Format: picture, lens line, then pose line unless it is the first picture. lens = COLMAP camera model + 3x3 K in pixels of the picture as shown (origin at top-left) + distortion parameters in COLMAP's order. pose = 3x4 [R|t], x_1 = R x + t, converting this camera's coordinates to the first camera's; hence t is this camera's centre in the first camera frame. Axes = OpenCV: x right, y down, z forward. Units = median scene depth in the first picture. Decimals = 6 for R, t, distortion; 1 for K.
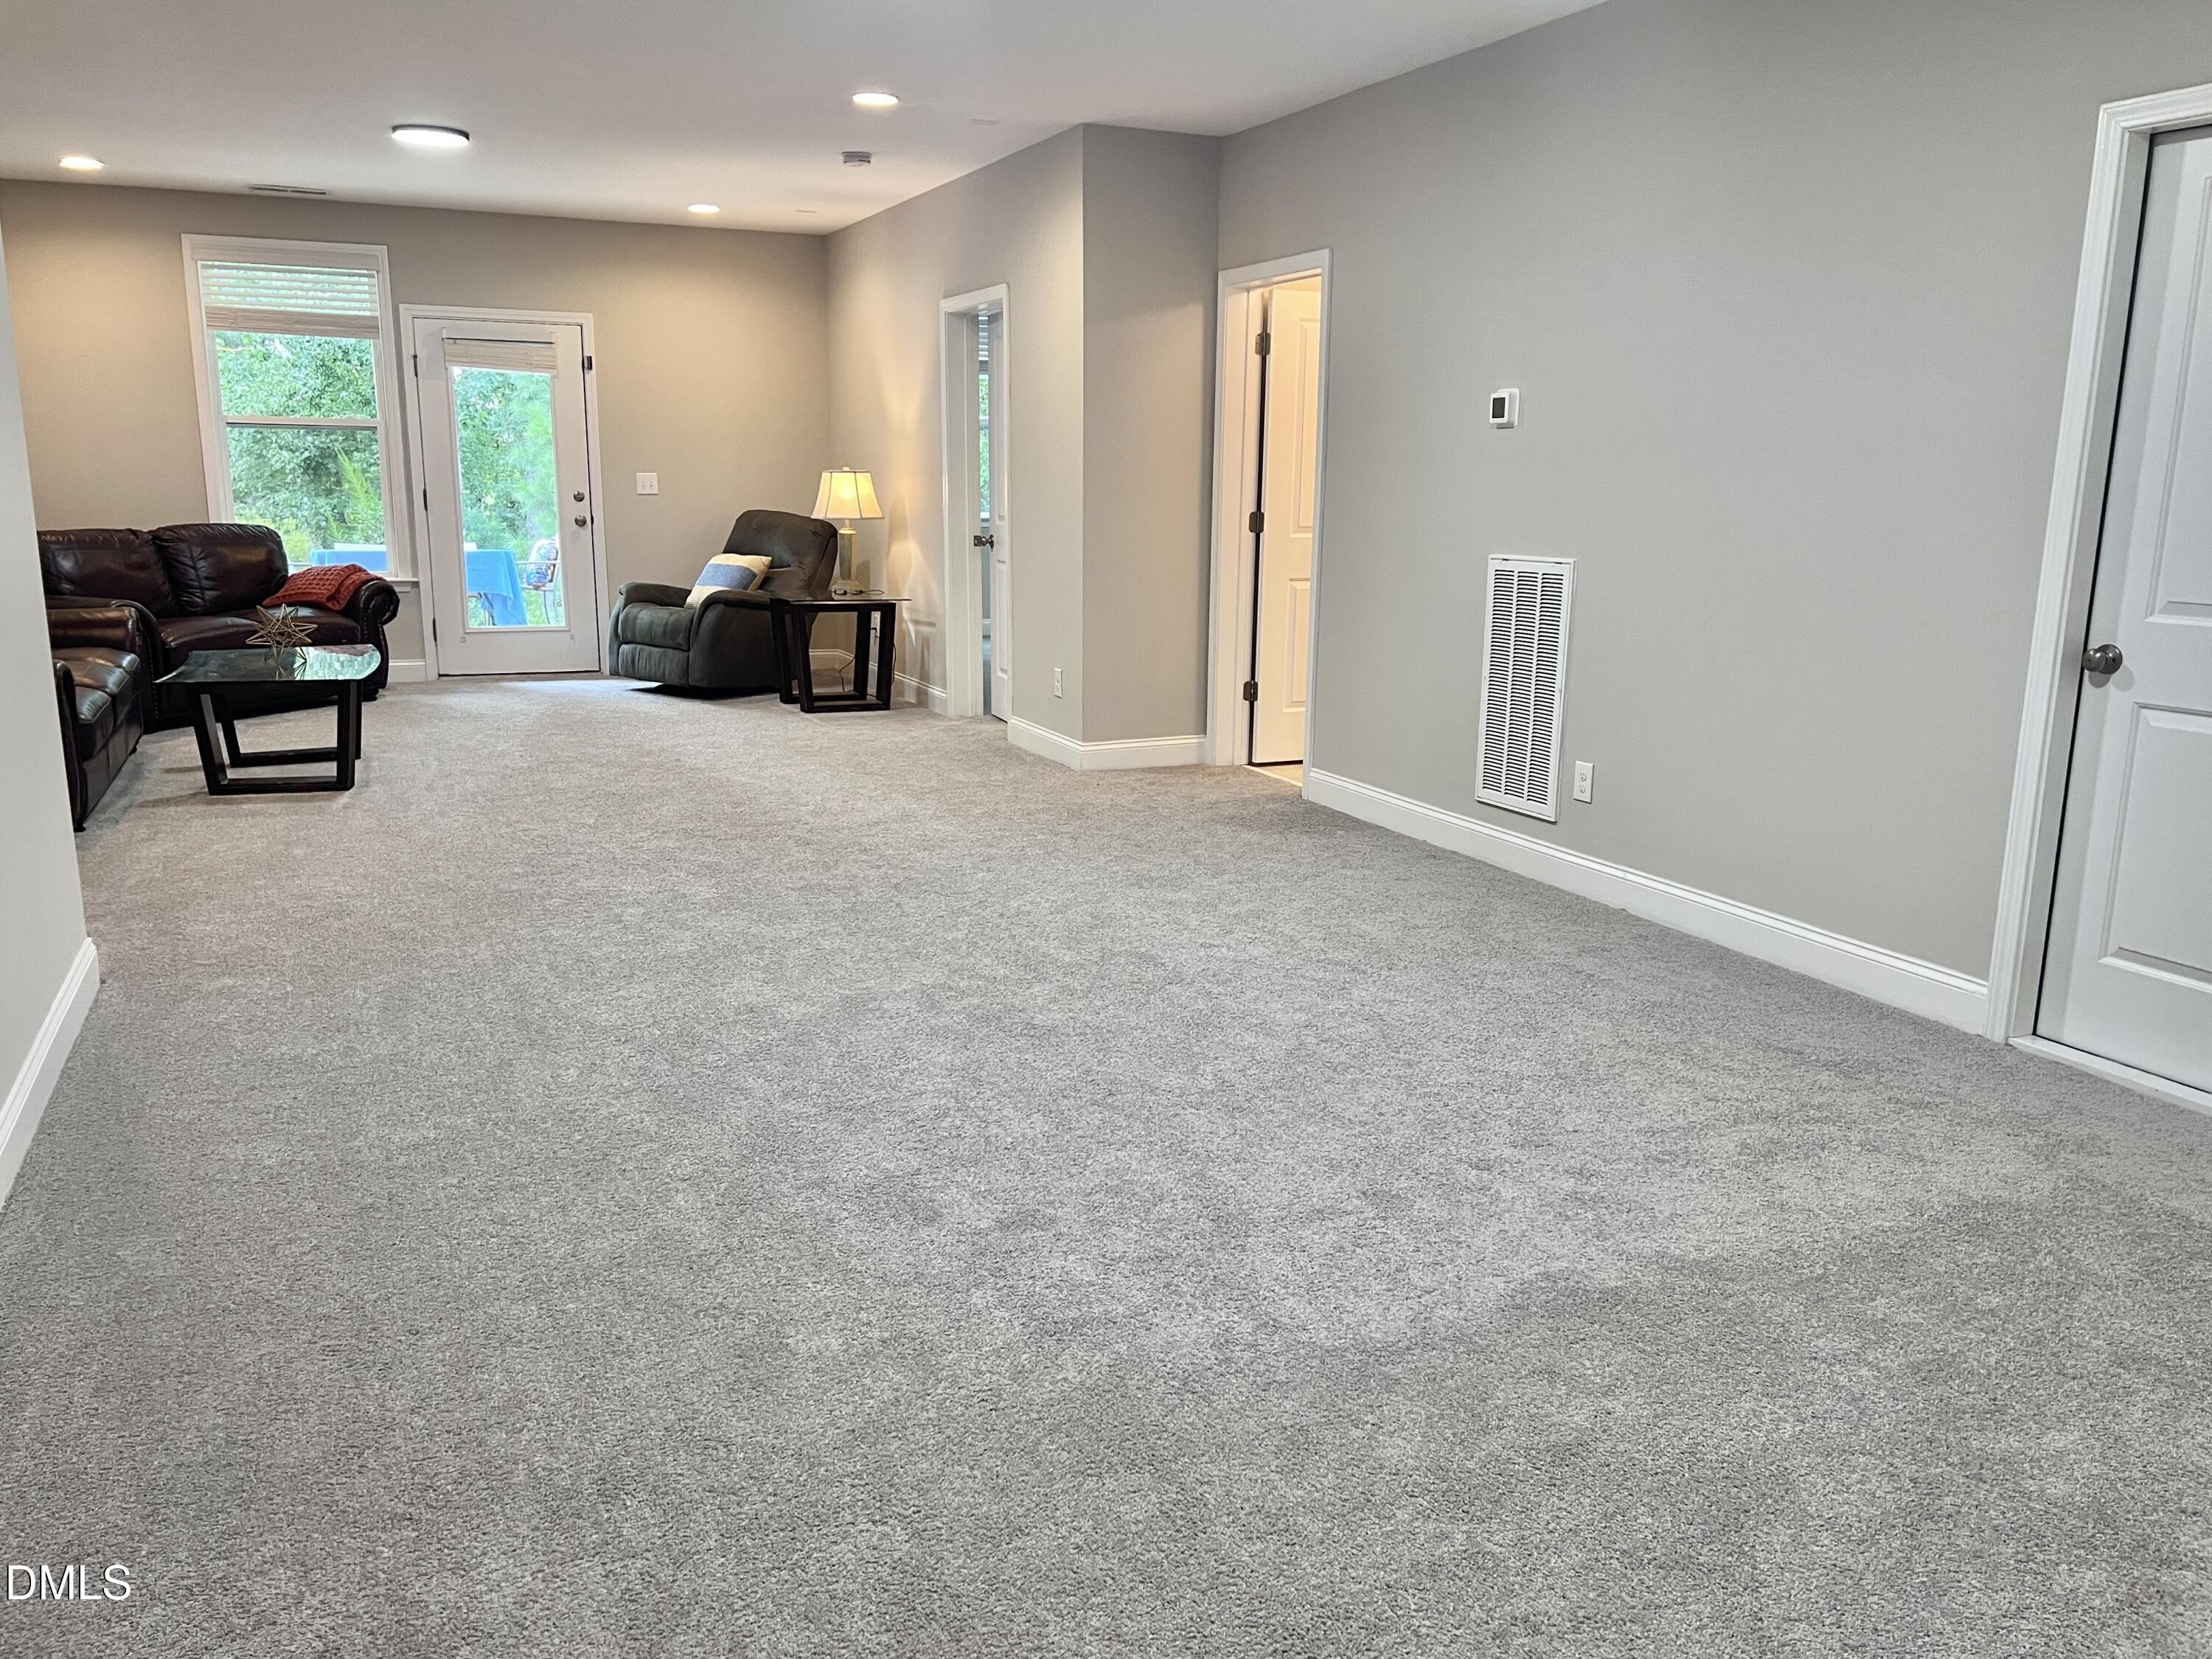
lens RADIAL K [[1662.6, 0, 1119.1], [0, 1662.6, 852.2], [0, 0, 1]] dist [0.045182, -0.065038]
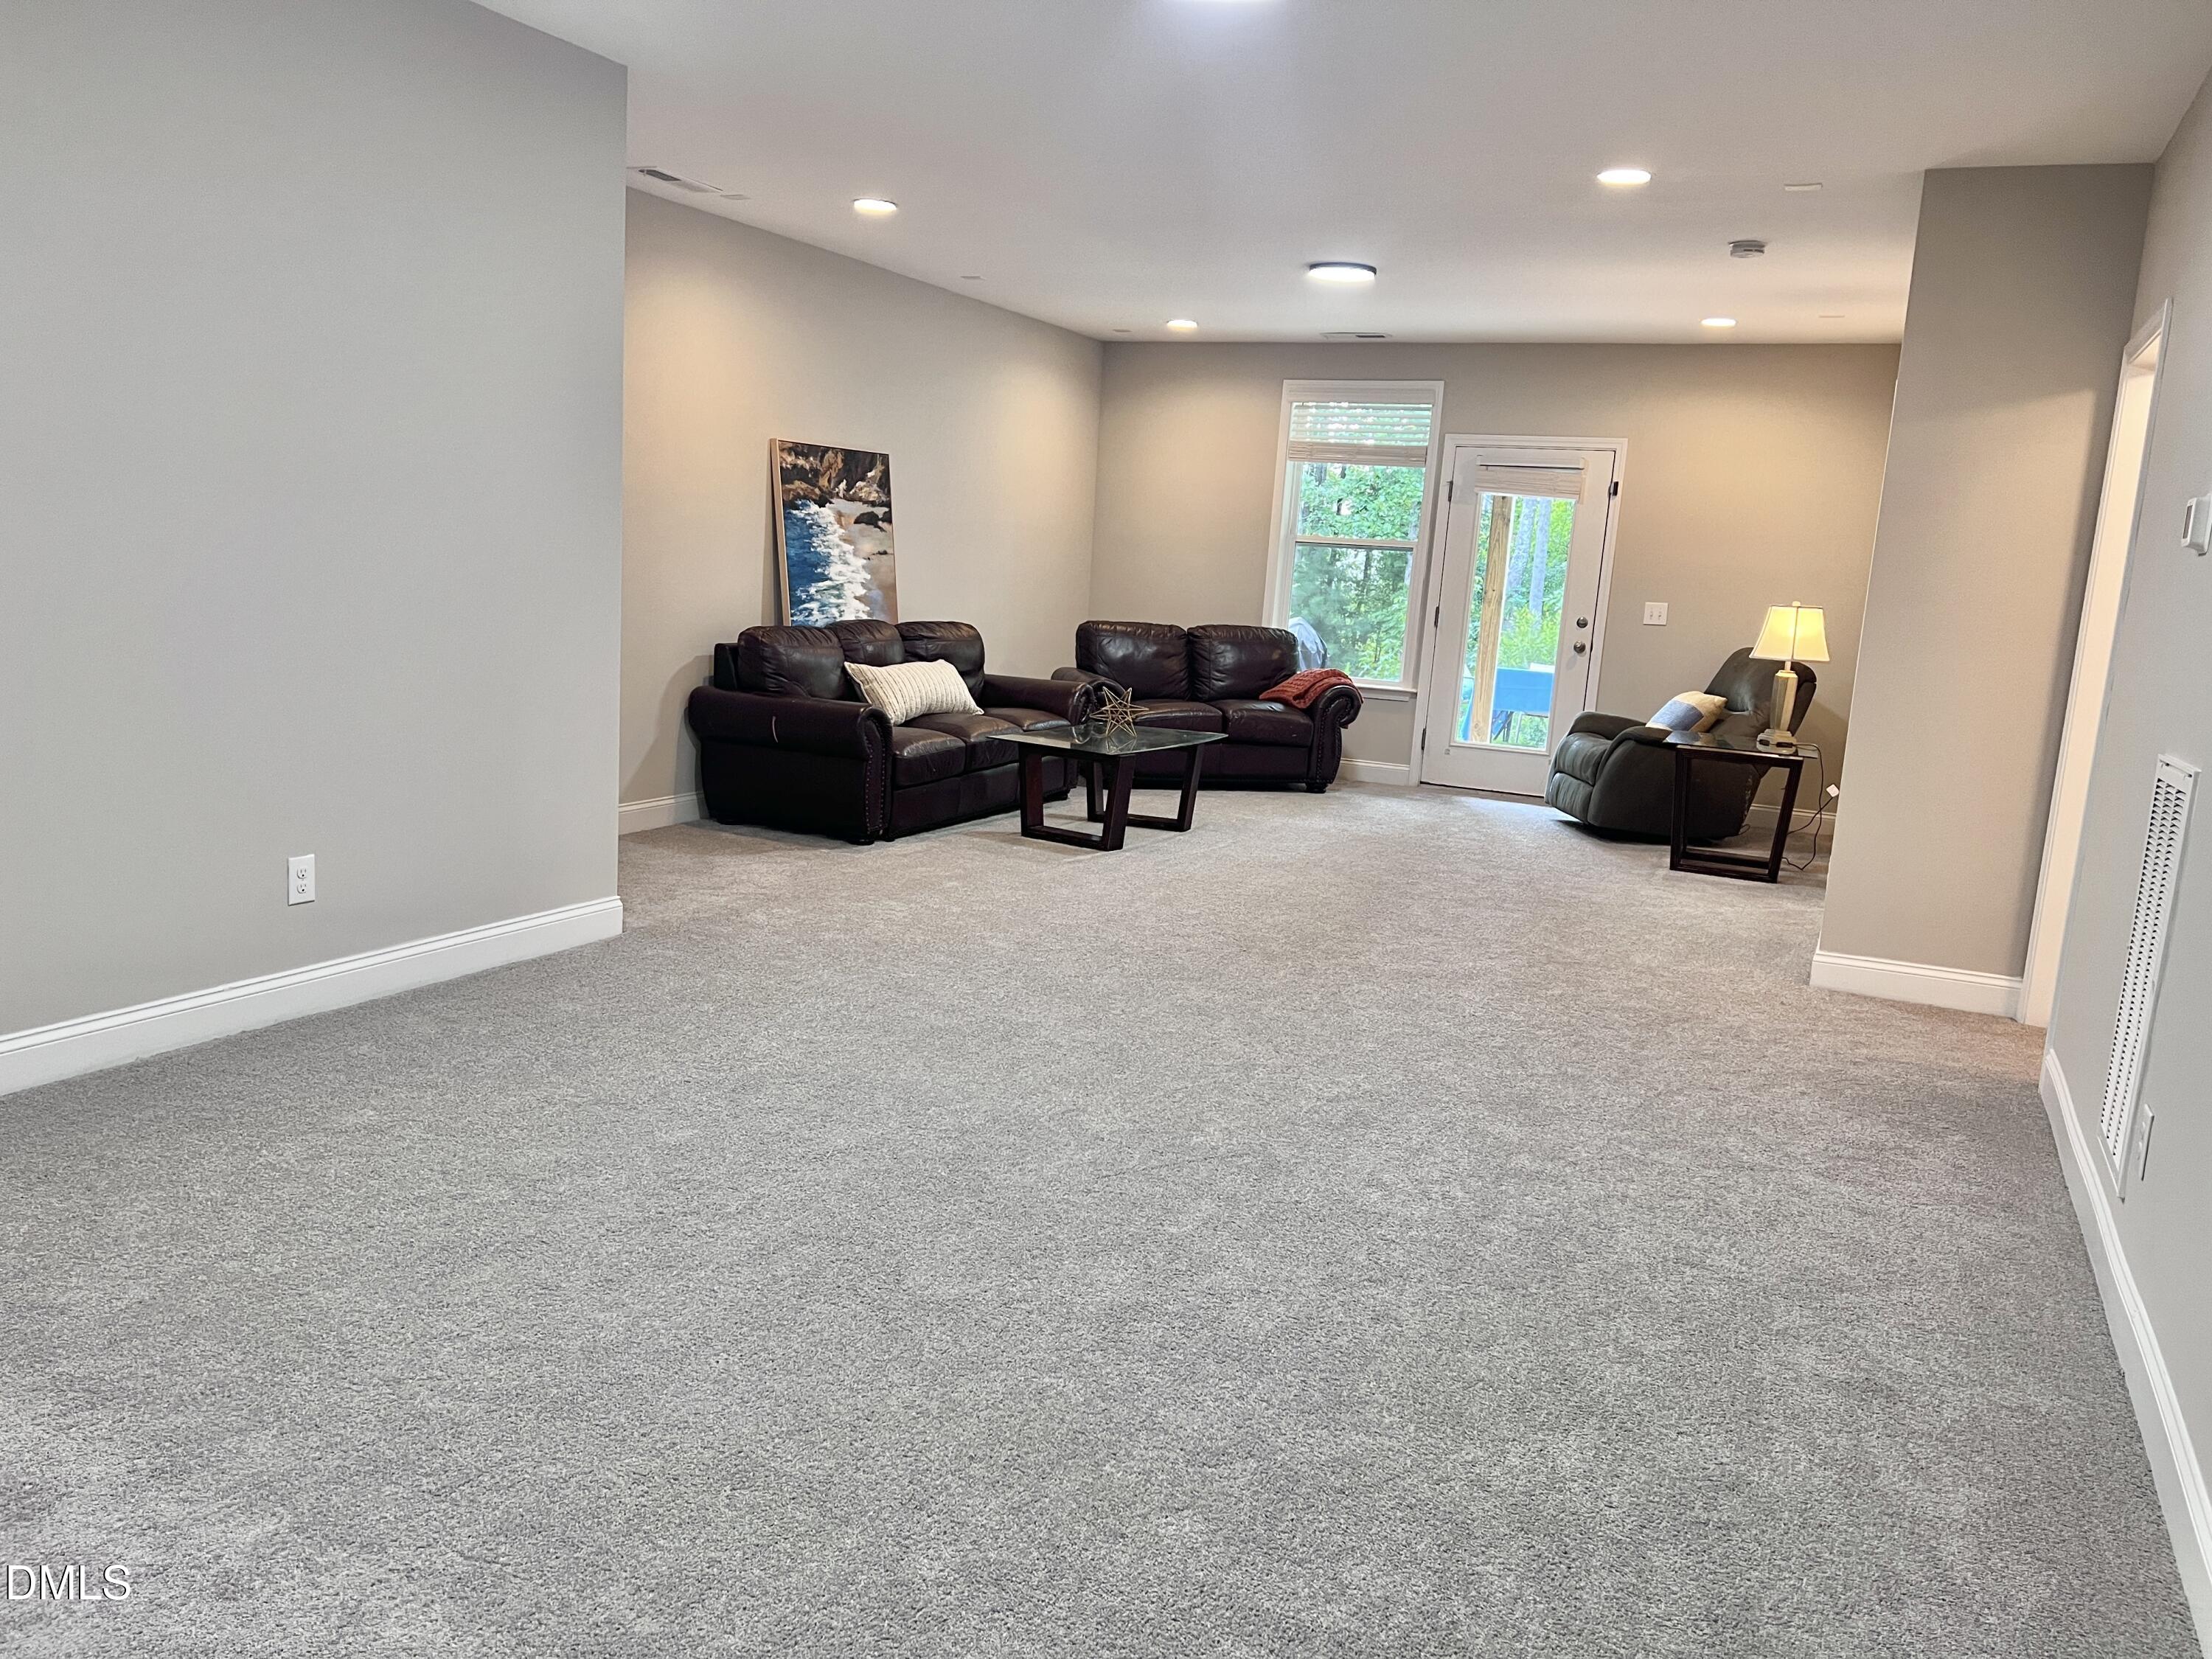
lens RADIAL K [[1662.6, 0, 1110.8], [0, 1662.6, 837.0], [0, 0, 1]] dist [0.045182, -0.065038]
pose [[0.654310, 0.151422, -0.740912, 0.351524], [-0.219597, 0.975575, 0.005451, -0.052684], [0.723641, 0.159135, 0.671580, 0.247103]]
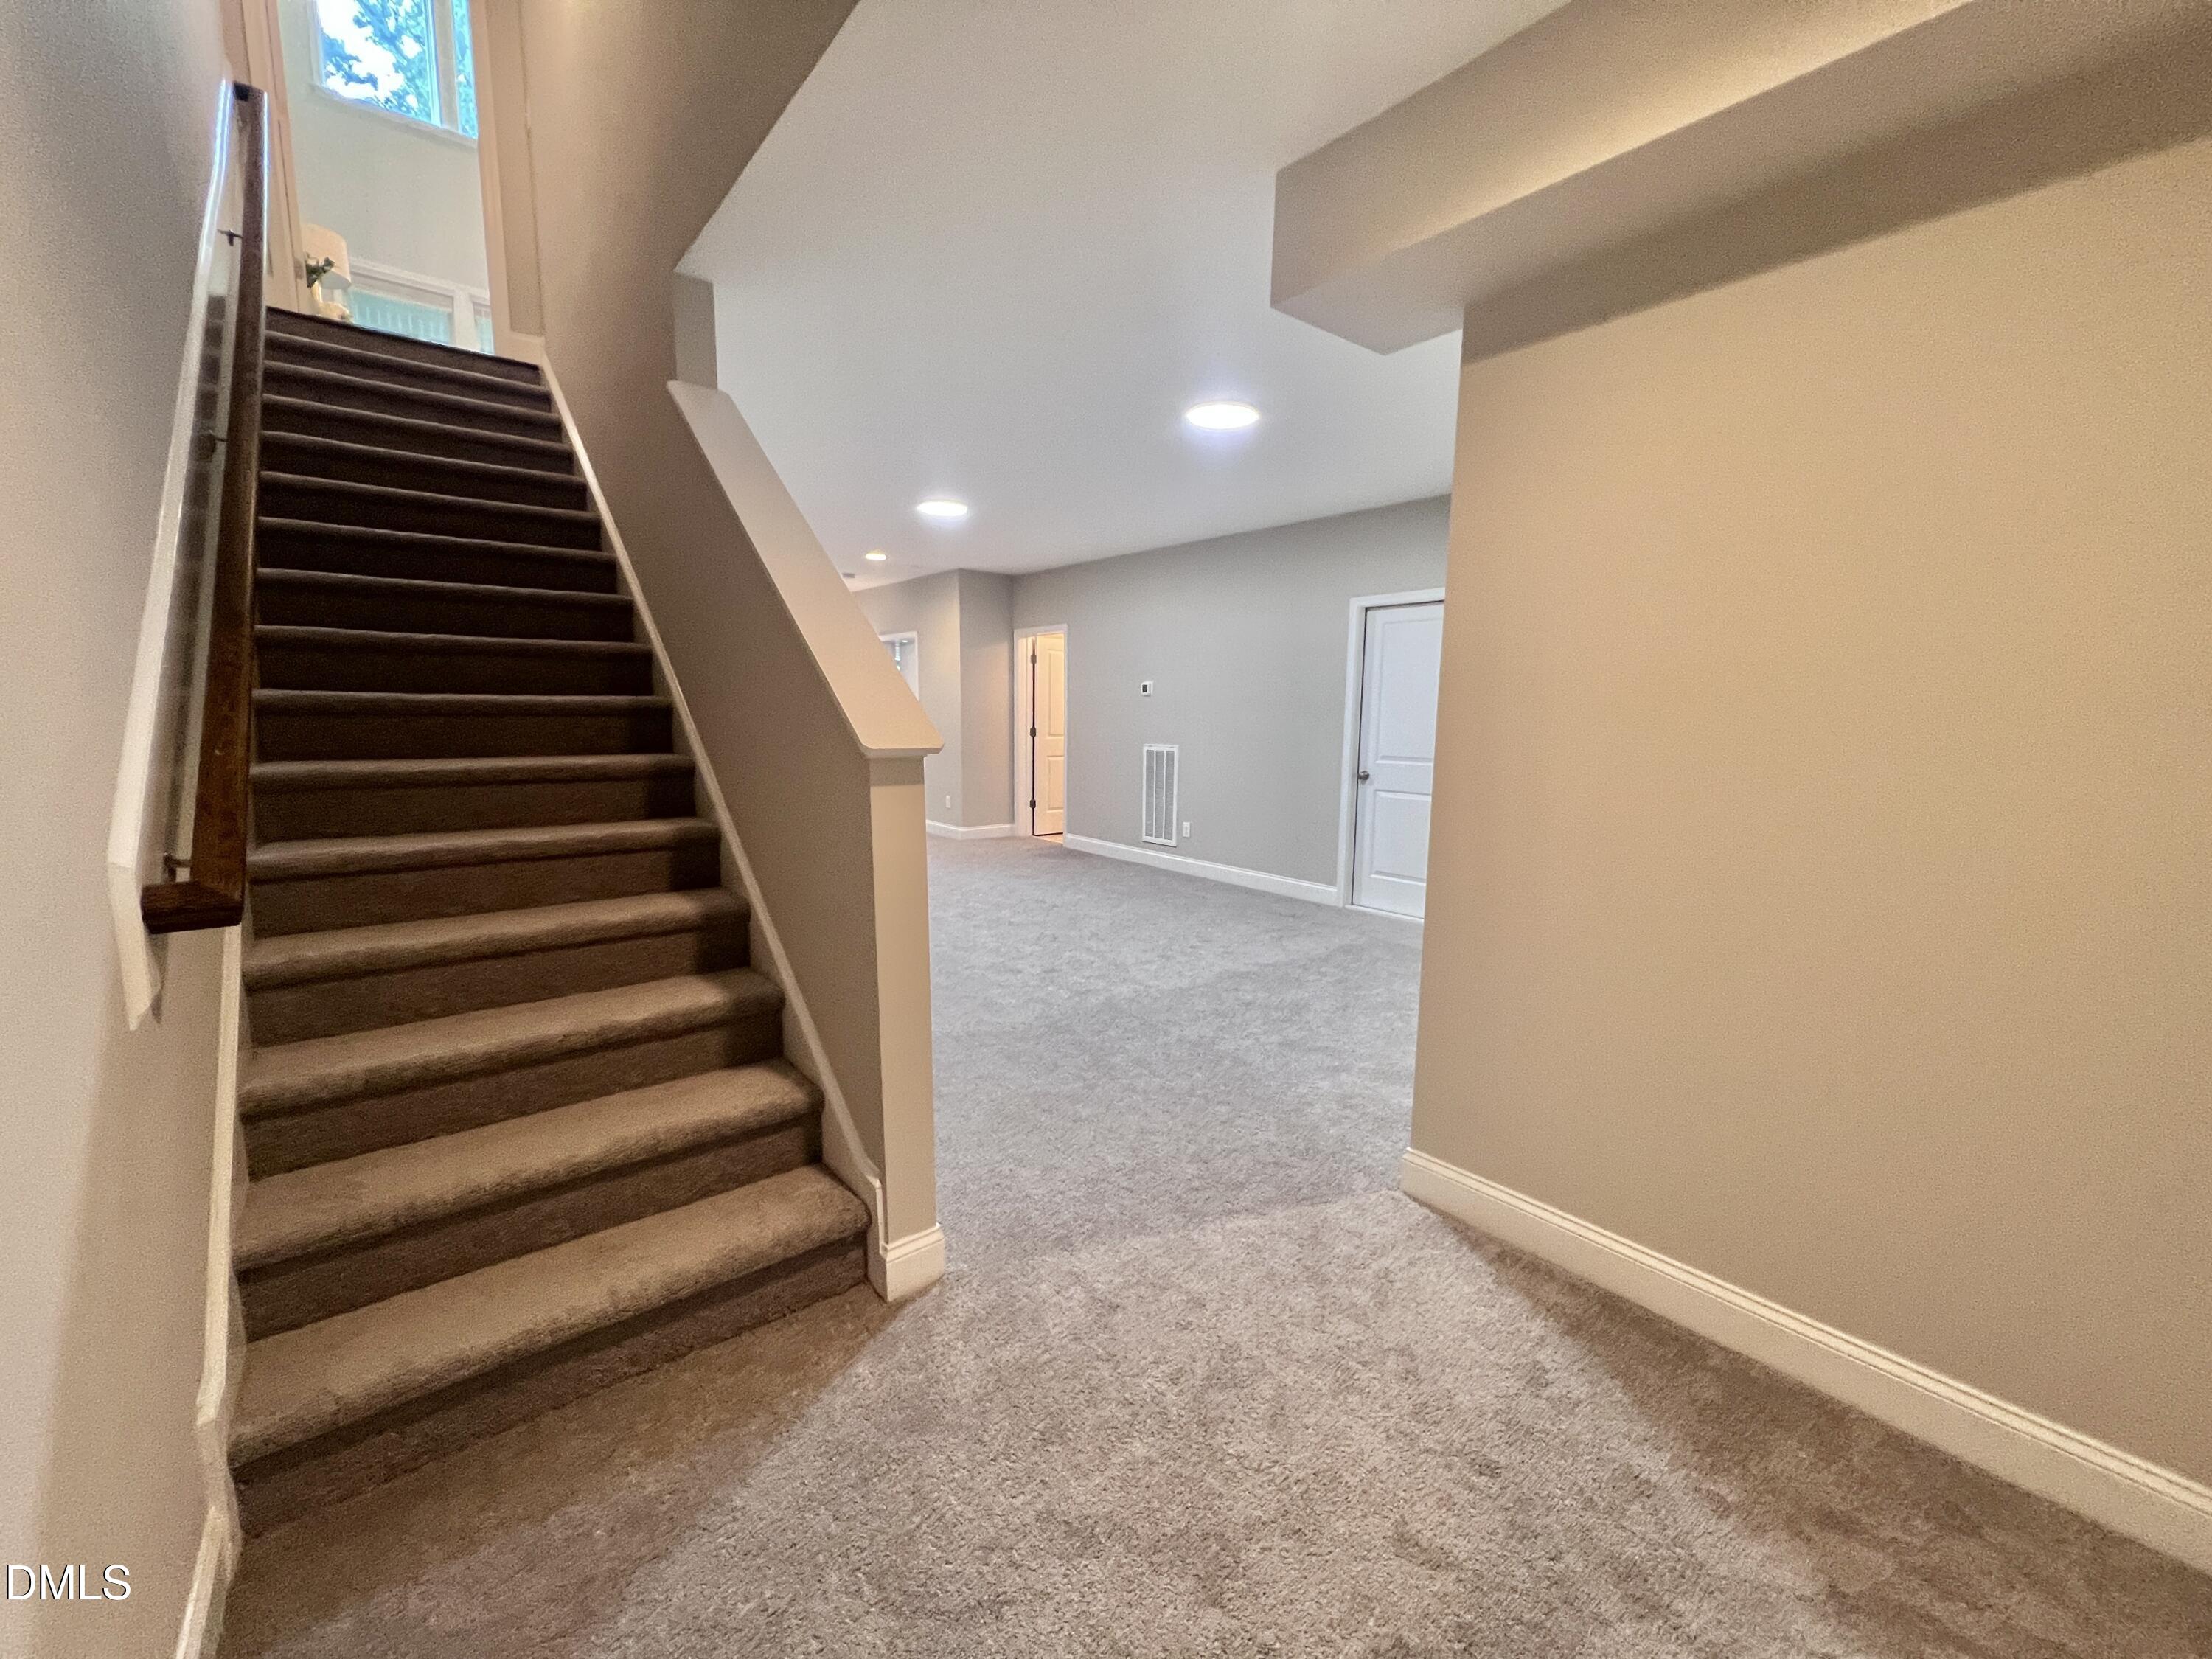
lens RADIAL K [[878.1, 0, 1104.4], [0, 878.1, 827.0], [0, 0, 1]] dist [0.000912, 0.000006]
pose [[0.965700, -0.031009, 0.257803, -0.152425], [0.054075, 0.995092, -0.082868, 0.045555], [-0.253968, 0.093966, 0.962637, -0.219870]]
